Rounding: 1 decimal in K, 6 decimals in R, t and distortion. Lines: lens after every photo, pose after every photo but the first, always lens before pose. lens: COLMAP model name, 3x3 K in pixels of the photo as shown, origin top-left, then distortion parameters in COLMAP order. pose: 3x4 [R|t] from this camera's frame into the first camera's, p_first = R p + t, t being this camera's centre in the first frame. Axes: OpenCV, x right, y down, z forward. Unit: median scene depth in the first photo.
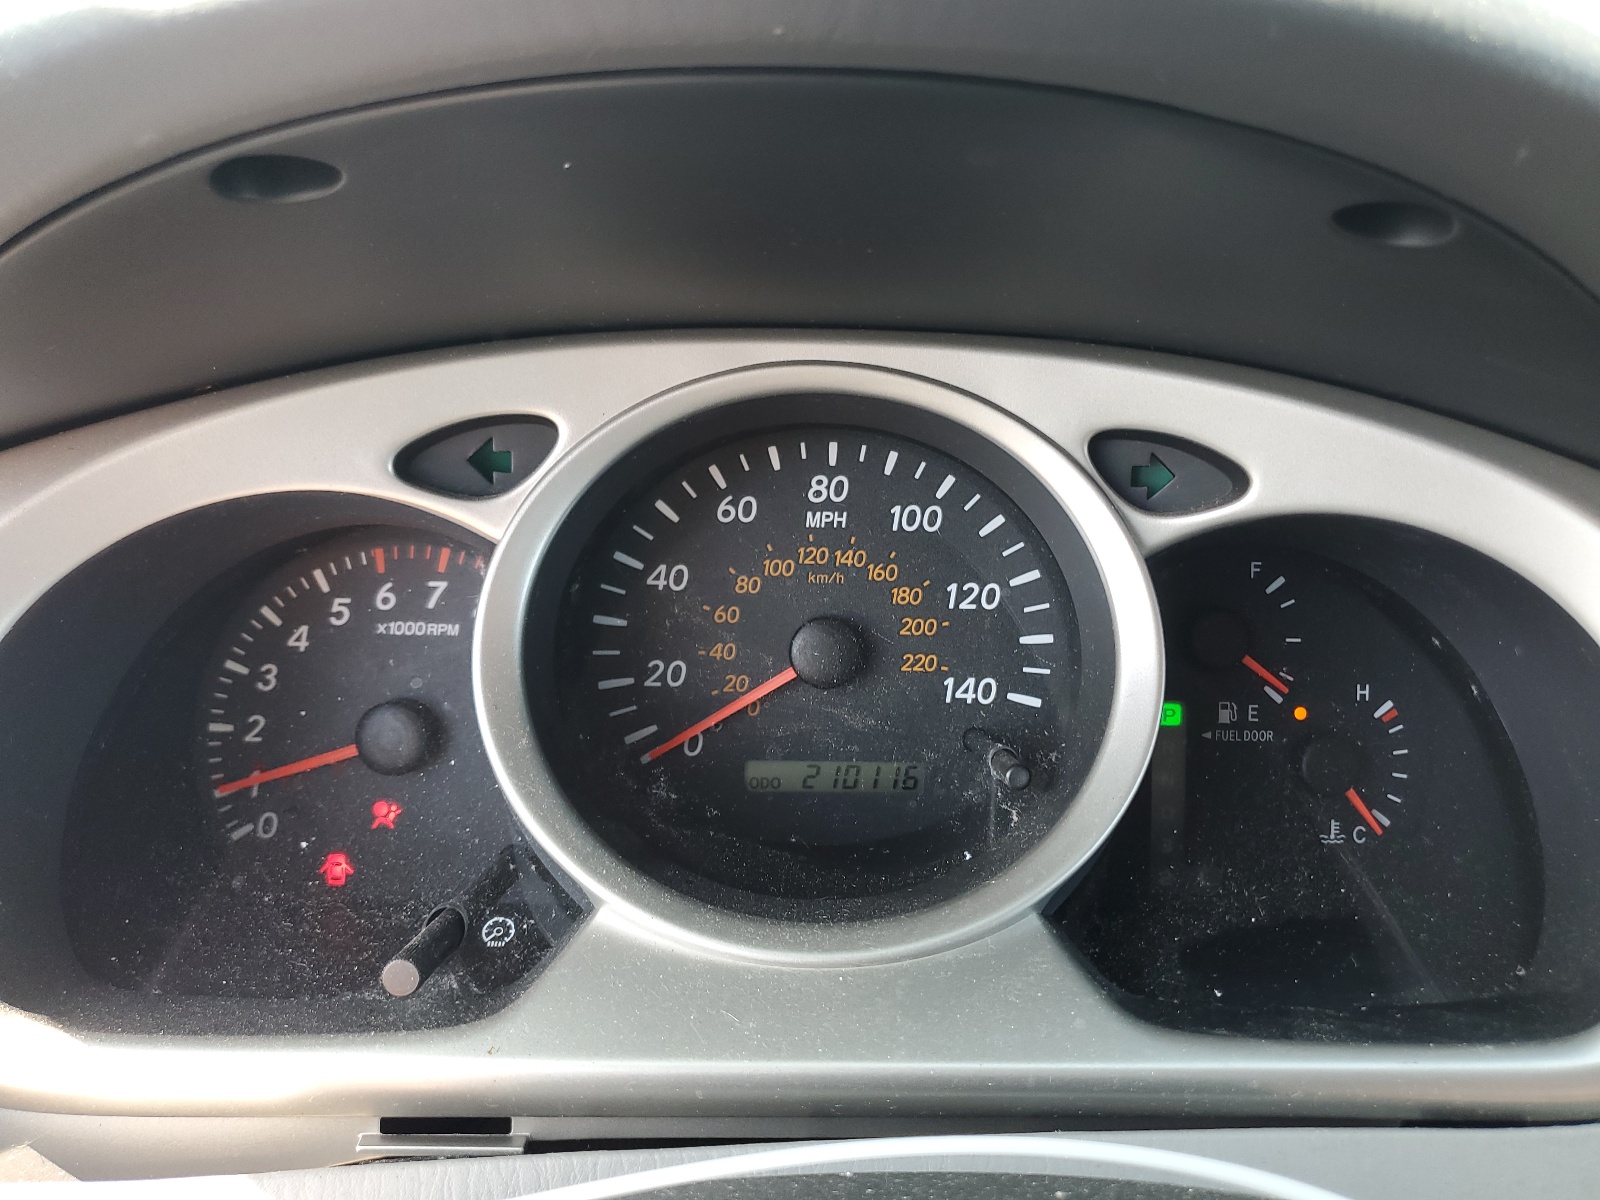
lens RADIAL K [[1205.2, 0, 802.8], [0, 1205.2, 599.5], [0, 0, 1]] dist [0.004956, 0.000275]
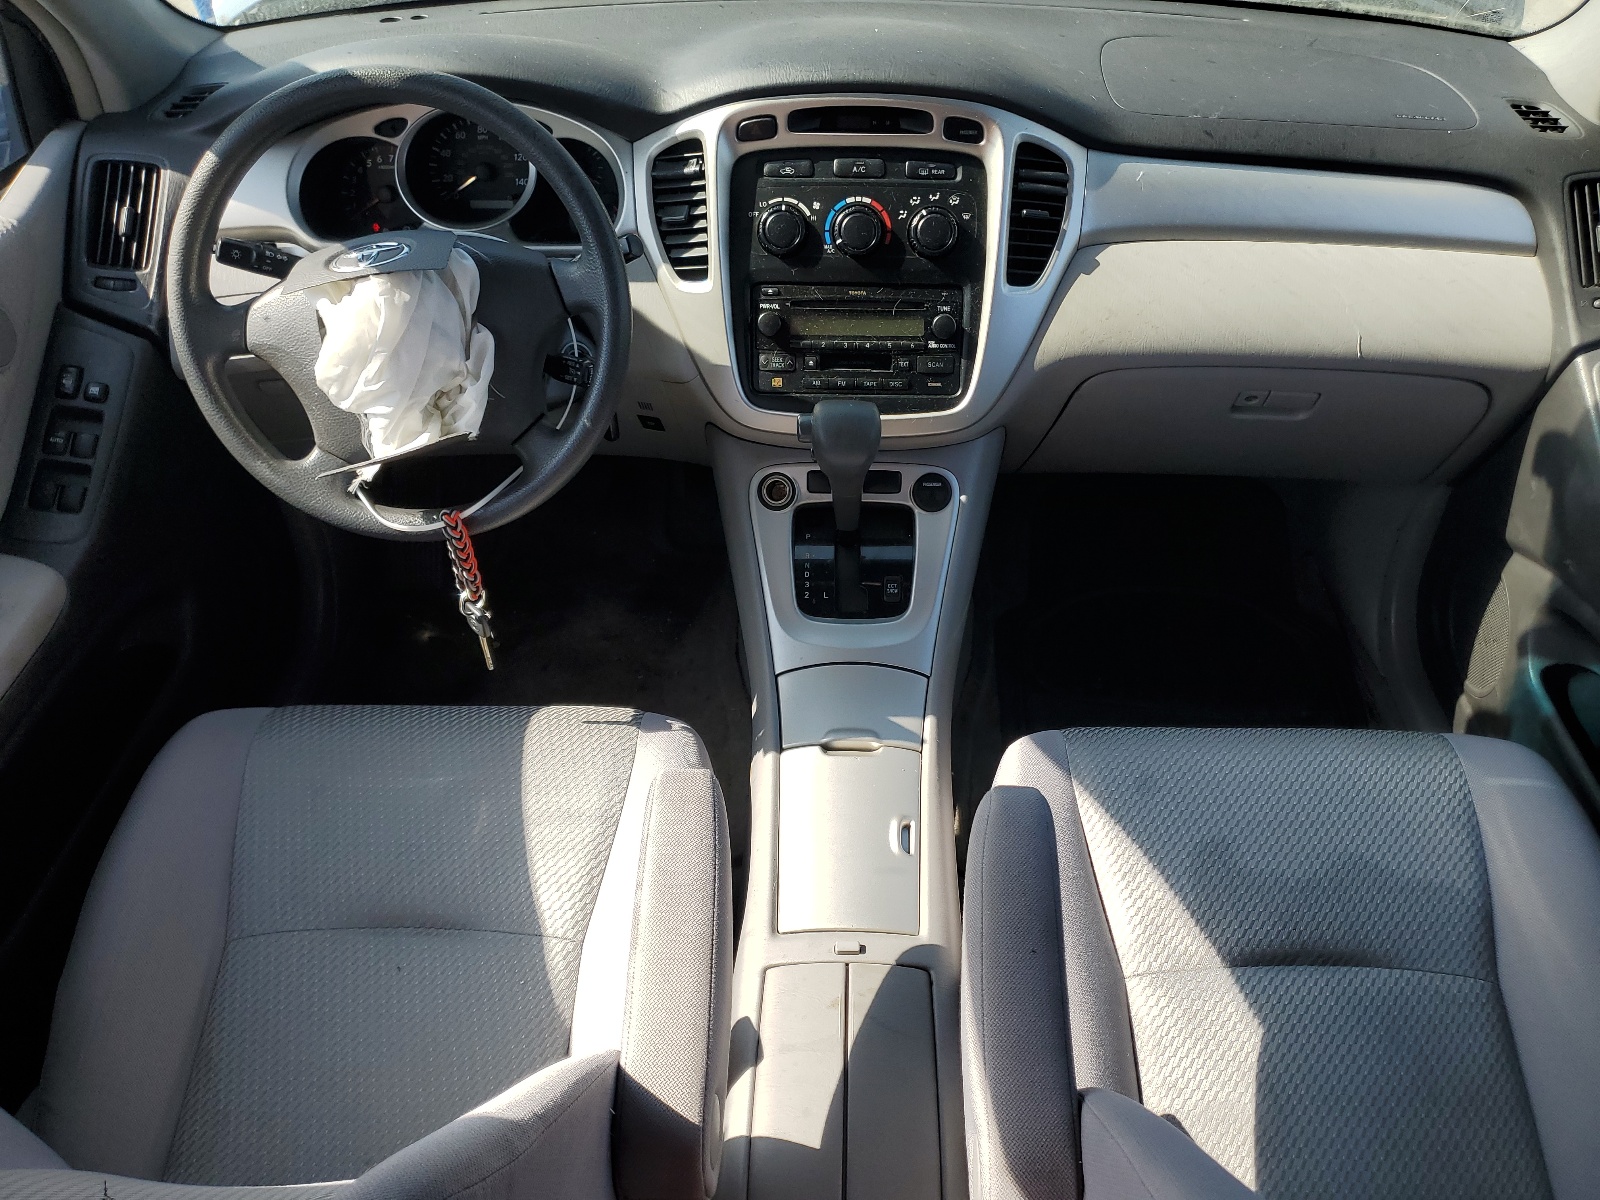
lens RADIAL K [[1205.2, 0, 796.9], [0, 1205.2, 602.6], [0, 0, 1]] dist [0.004956, 0.000275]
pose [[0.998931, 0.004169, -0.046047, 1.294197], [0.011490, 0.942298, 0.334577, 0.063499], [0.044785, -0.334748, 0.941243, -3.370952]]
